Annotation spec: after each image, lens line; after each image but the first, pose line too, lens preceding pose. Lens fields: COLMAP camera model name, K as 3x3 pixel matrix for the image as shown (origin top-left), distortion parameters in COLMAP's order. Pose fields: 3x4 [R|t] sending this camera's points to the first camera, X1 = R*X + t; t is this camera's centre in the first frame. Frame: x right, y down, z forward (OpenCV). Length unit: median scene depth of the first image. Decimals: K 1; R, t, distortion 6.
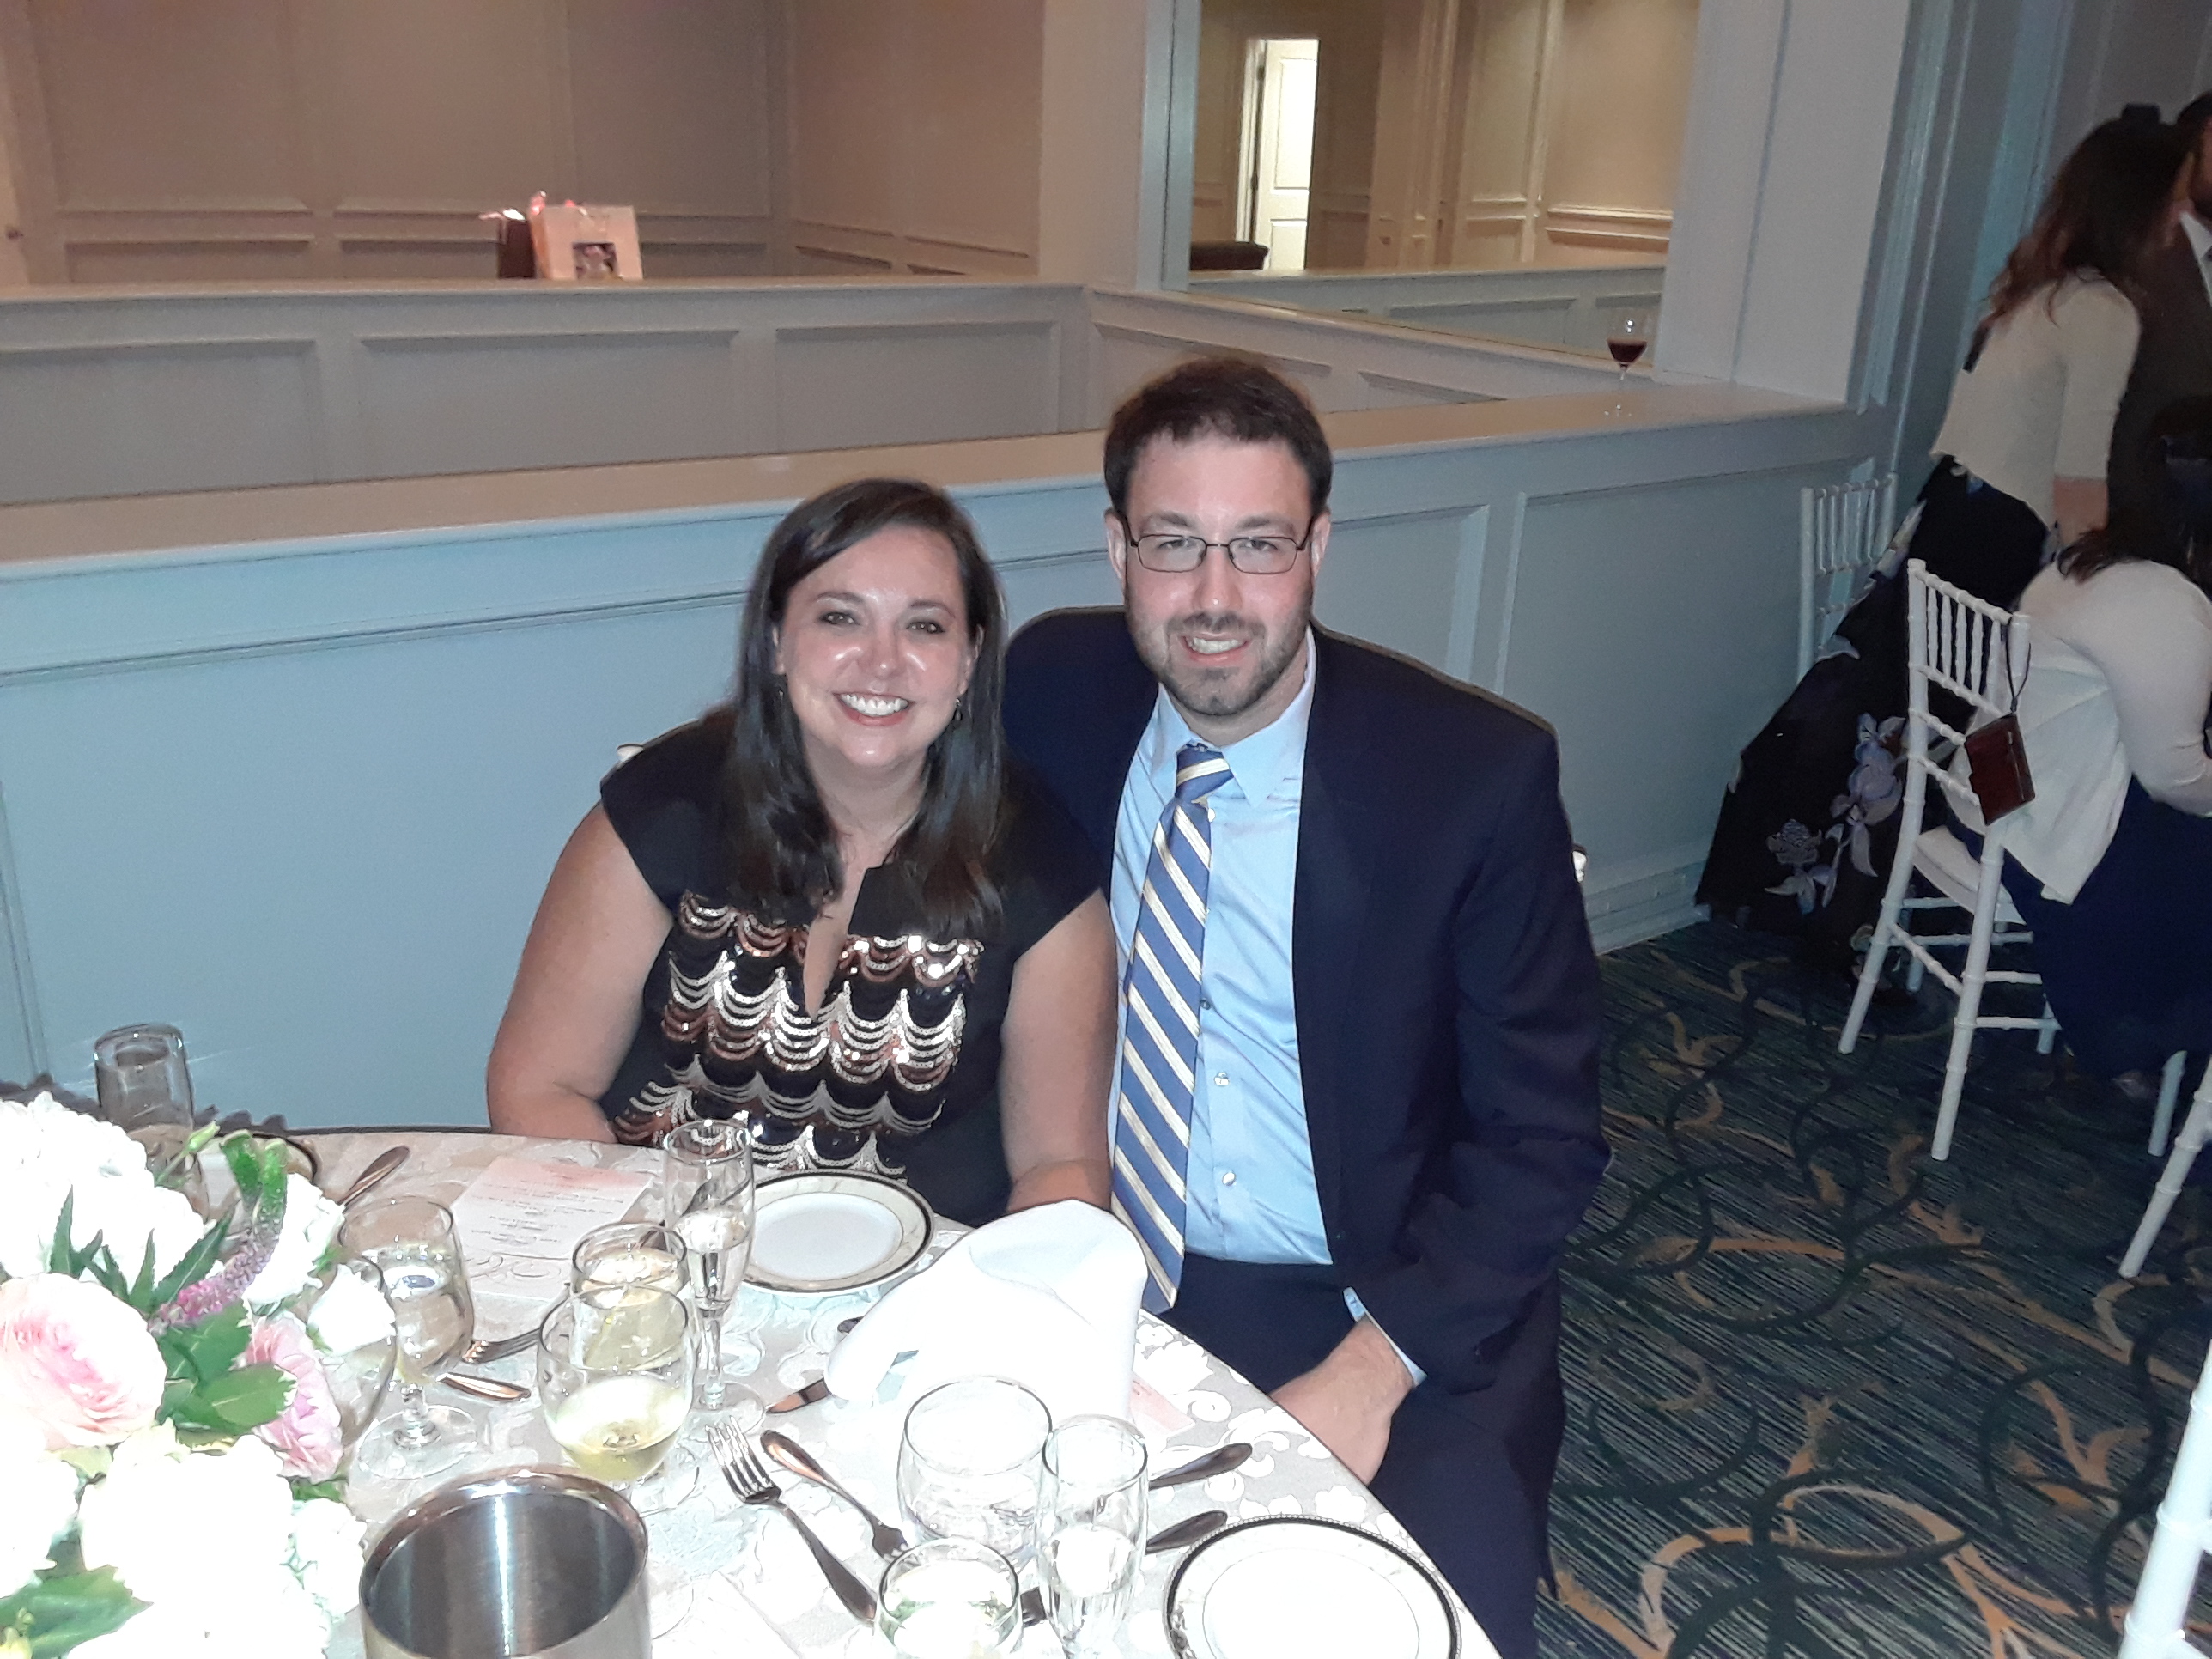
lens RADIAL K [[1936.1, 0, 1106.0], [0, 1936.1, 882.1], [0, 0, 1]] dist [0.062863, -0.097381]
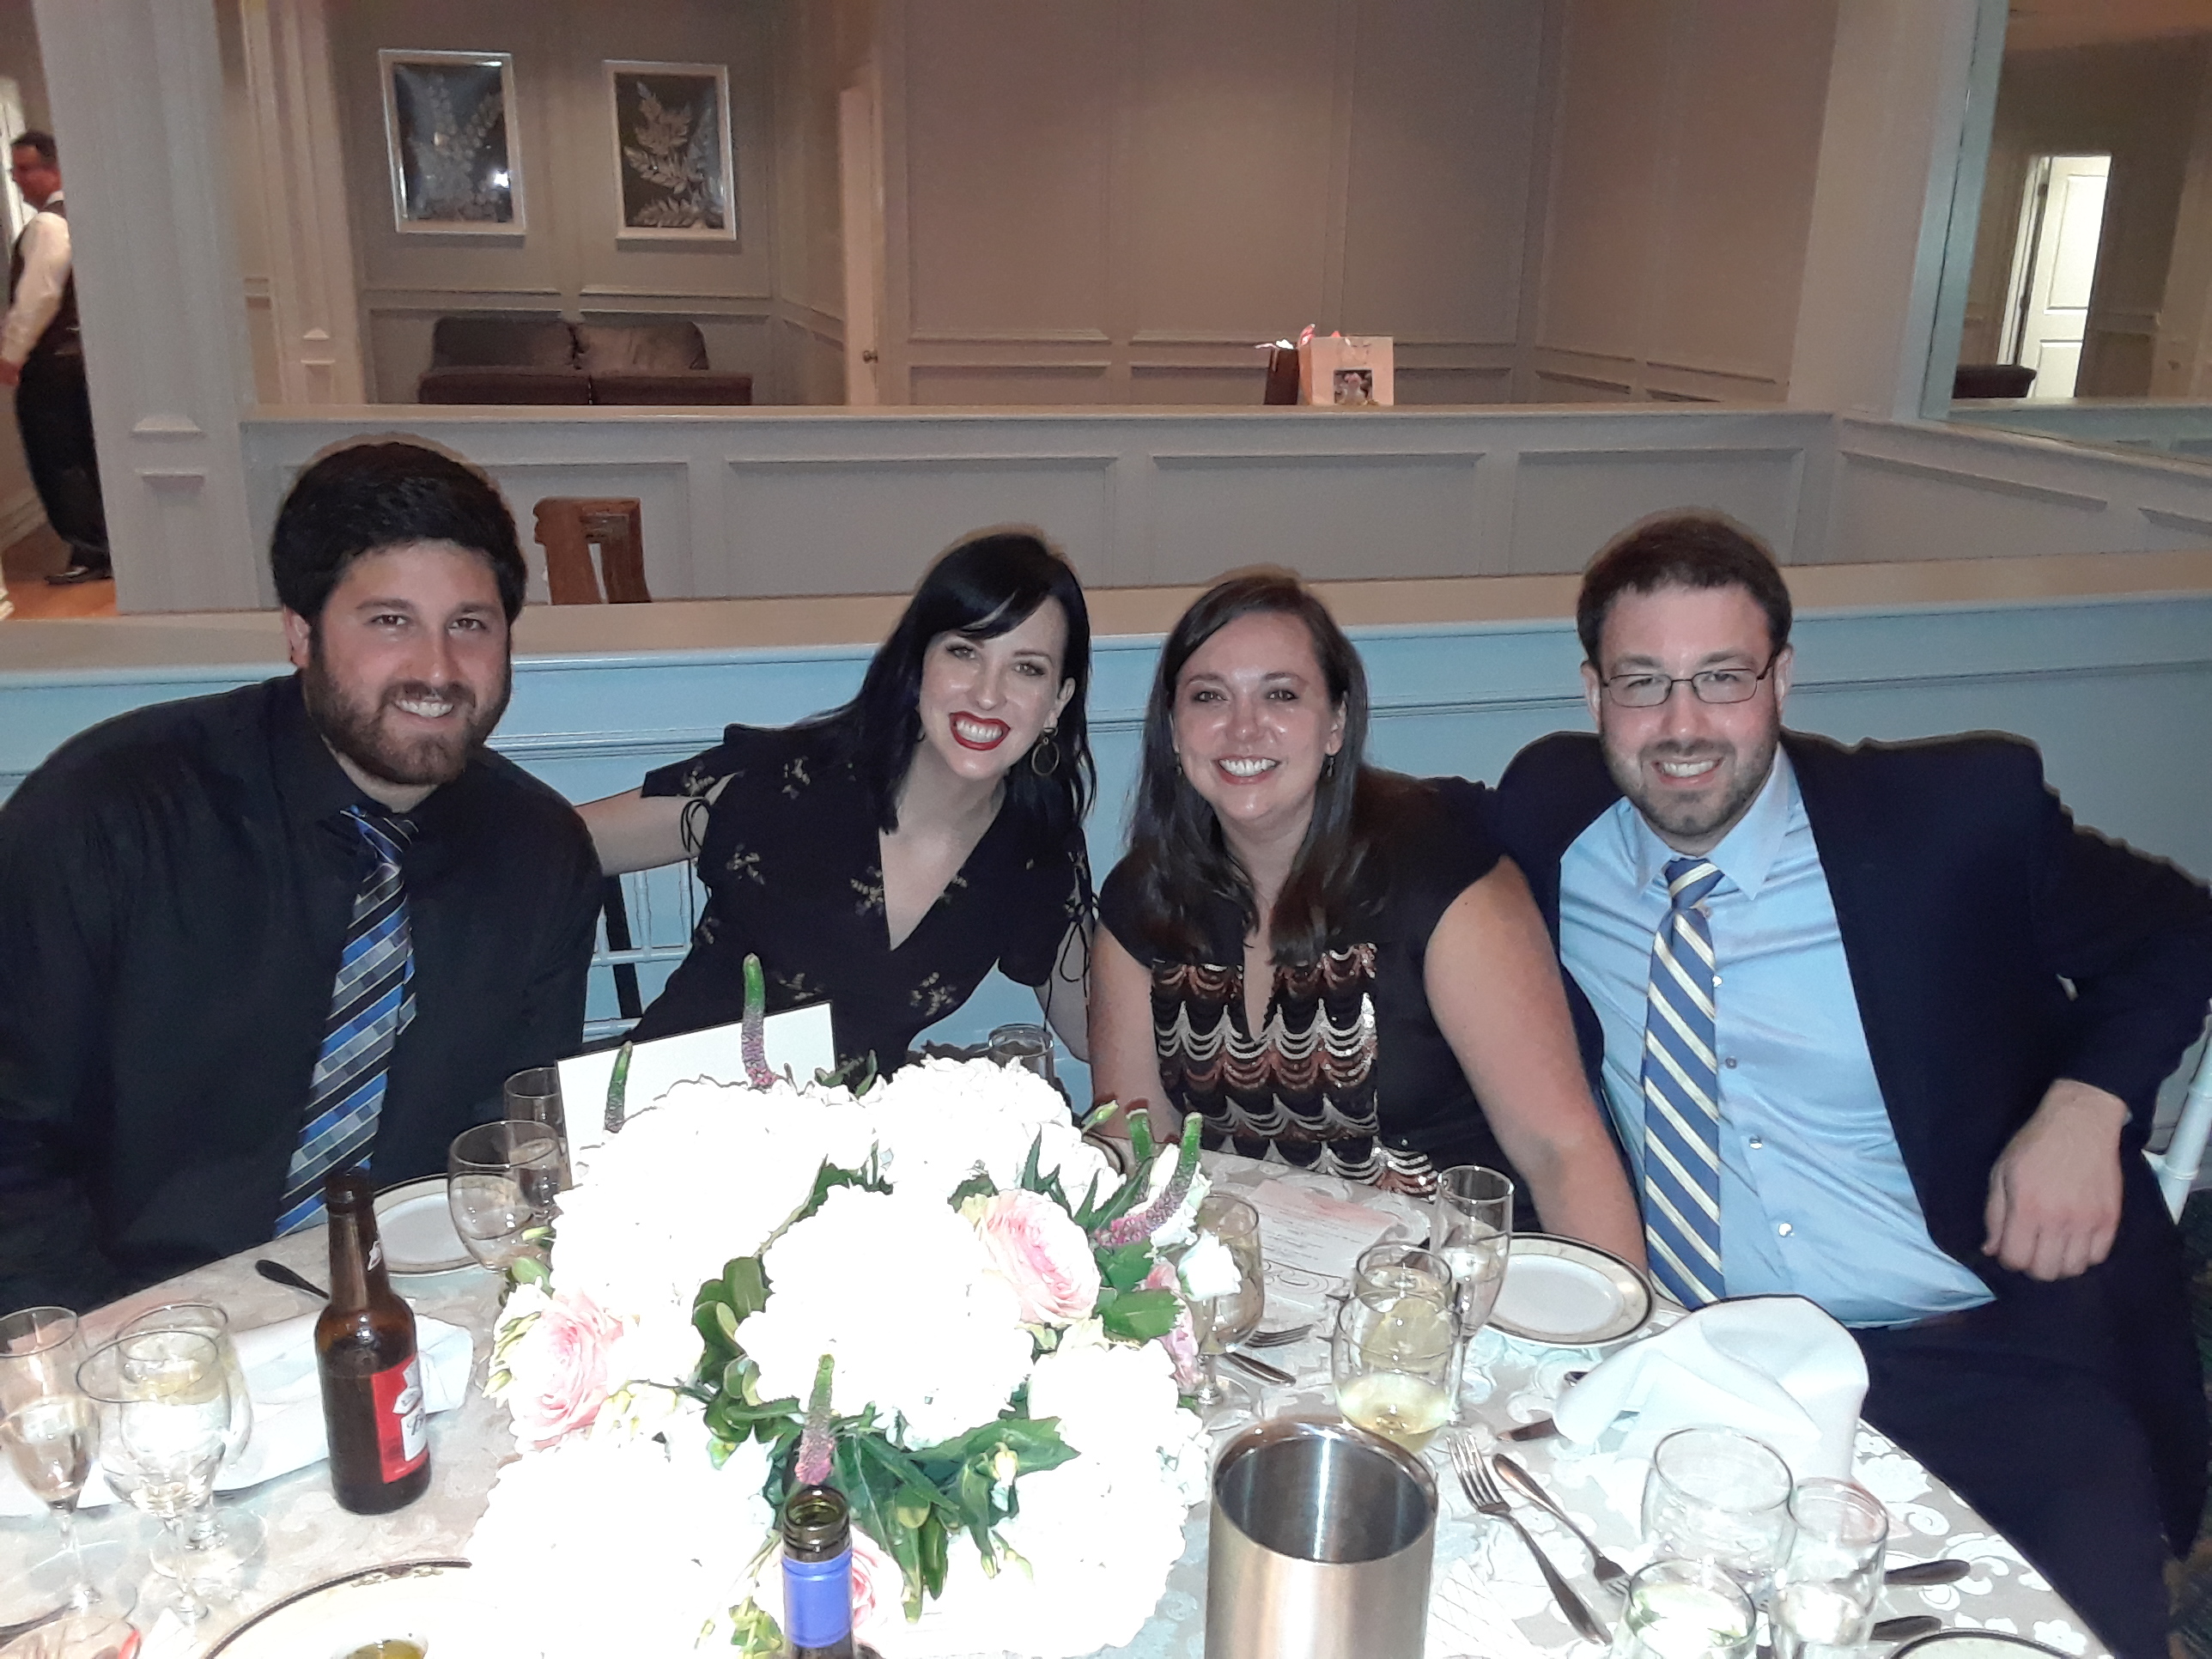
lens RADIAL K [[1936.1, 0, 1106.0], [0, 1936.1, 882.1], [0, 0, 1]] dist [0.062863, -0.097381]
pose [[0.940459, 0.096196, -0.326012, -0.050450], [-0.113497, 0.992942, -0.034423, 0.019874], [0.320400, 0.069374, 0.944739, -0.139151]]
